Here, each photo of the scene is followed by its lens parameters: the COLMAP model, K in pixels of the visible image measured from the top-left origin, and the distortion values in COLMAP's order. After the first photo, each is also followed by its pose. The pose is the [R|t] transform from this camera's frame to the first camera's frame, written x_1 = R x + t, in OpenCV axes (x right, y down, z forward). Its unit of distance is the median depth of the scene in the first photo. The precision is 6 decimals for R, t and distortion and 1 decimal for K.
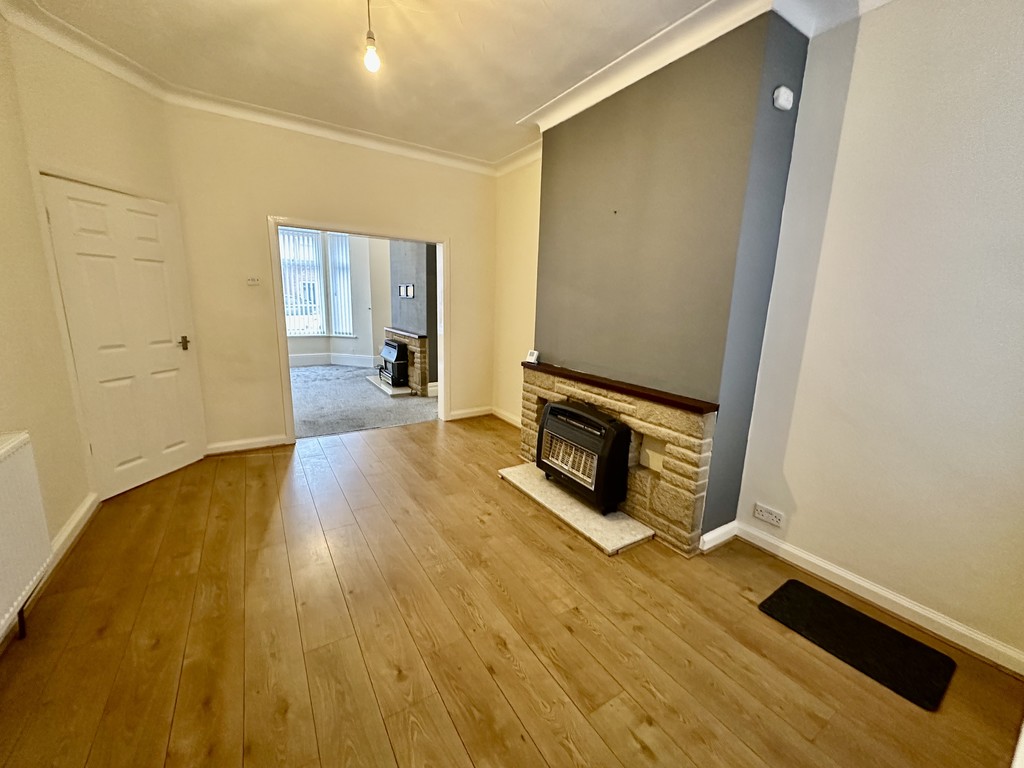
lens RADIAL K [[407.9, 0, 510.5], [0, 407.9, 382.4], [0, 0, 1]] dist [-0.000598, 0.000180]
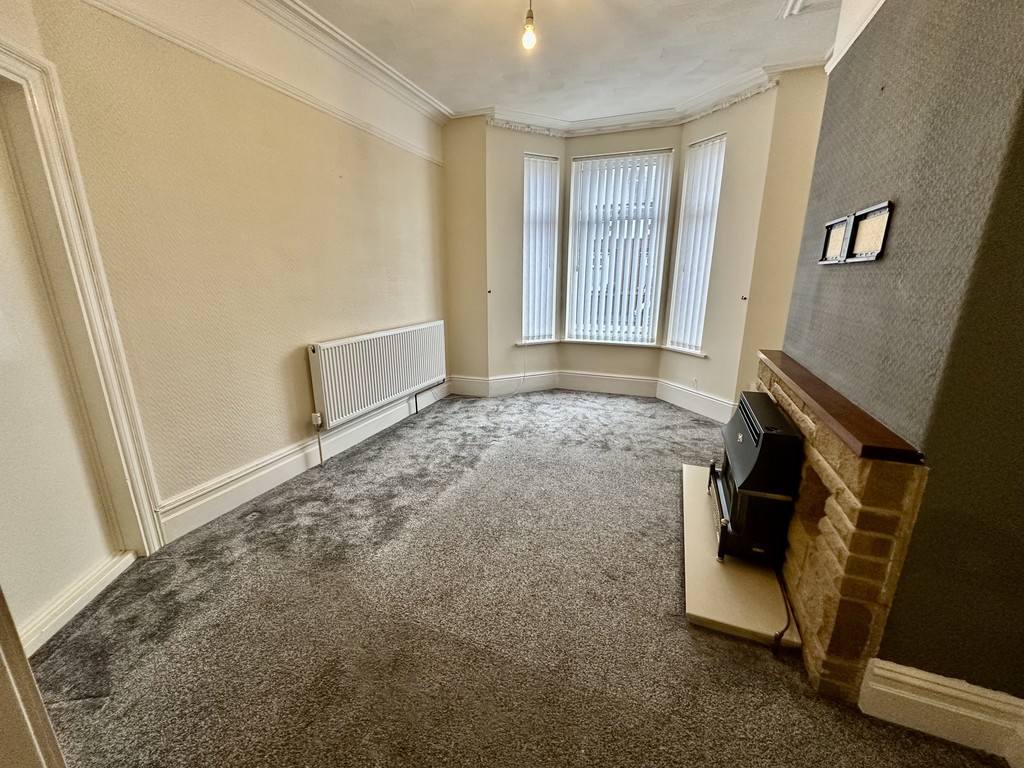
lens RADIAL K [[407.9, 0, 510.5], [0, 407.9, 382.4], [0, 0, 1]] dist [-0.000598, 0.000180]
pose [[0.587274, 0.177738, -0.789632, -0.240050], [-0.148517, 0.982690, 0.110736, -0.193245], [0.795646, 0.052242, 0.603505, 1.005126]]
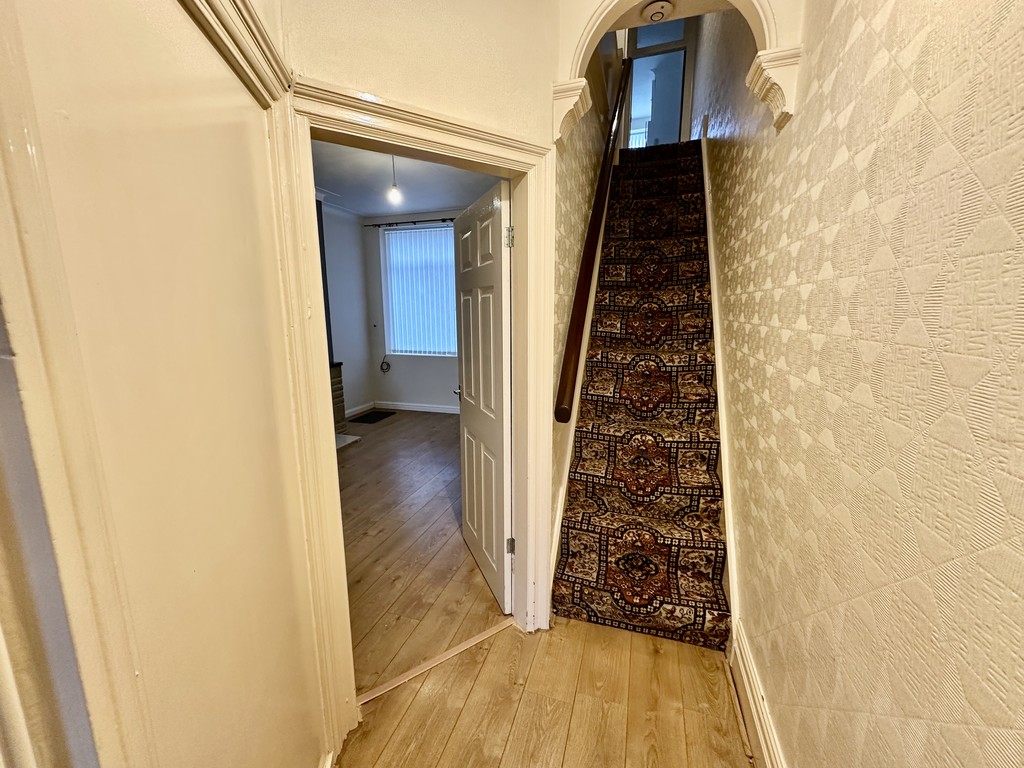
lens RADIAL K [[407.9, 0, 510.5], [0, 407.9, 382.4], [0, 0, 1]] dist [-0.000598, 0.000180]
pose [[-0.637248, -0.160907, 0.753673, -0.978931], [0.138774, 0.938015, 0.317600, -0.223509], [-0.758061, 0.306981, -0.575418, 0.852443]]
